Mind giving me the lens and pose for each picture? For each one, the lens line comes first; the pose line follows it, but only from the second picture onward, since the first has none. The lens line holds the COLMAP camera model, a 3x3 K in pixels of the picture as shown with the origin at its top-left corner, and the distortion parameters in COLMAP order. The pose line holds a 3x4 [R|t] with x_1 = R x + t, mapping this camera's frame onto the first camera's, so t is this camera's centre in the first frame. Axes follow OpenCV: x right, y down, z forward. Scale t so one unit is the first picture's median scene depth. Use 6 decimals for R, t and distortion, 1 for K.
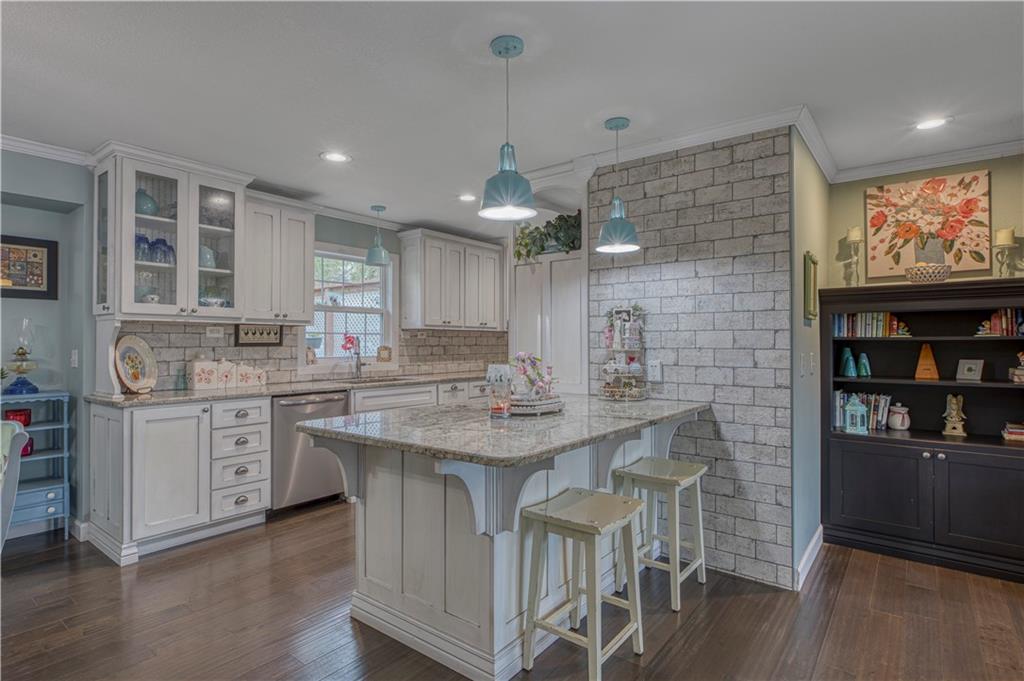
lens RADIAL K [[530.3, 0, 514.4], [0, 530.3, 338.0], [0, 0, 1]] dist [-0.000693, 0.000667]
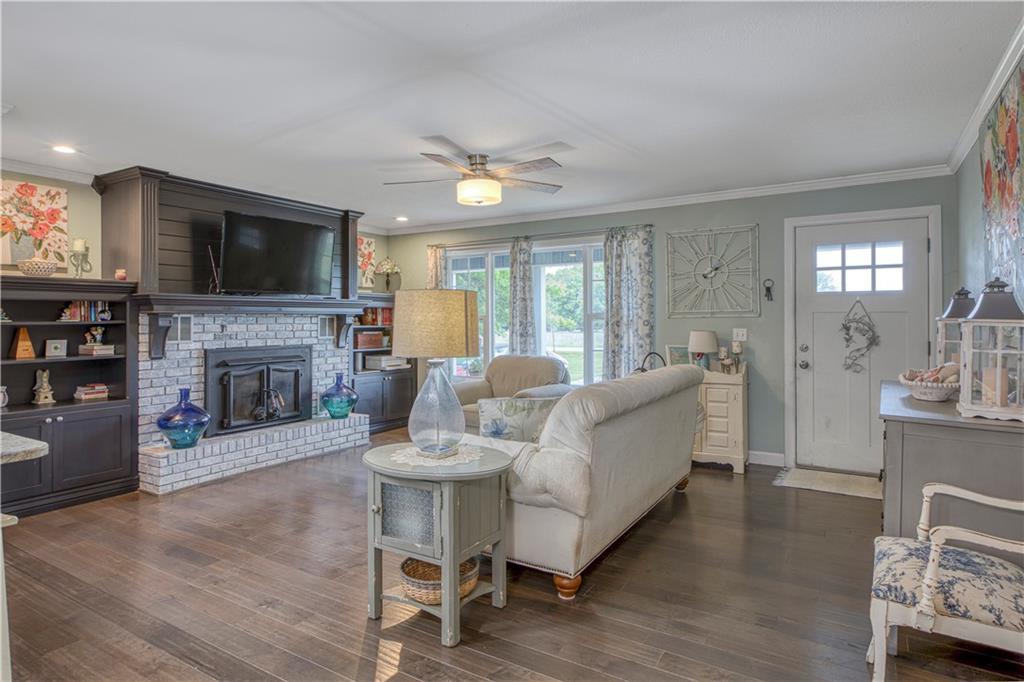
lens RADIAL K [[577.6, 0, 507.9], [0, 577.6, 320.5], [0, 0, 1]] dist [-0.000203, 0.000190]
pose [[-0.107444, 0.001838, 0.994209, -0.600461], [-0.005303, 0.999983, -0.002421, -0.006772], [-0.994197, -0.005532, -0.107433, 0.103529]]
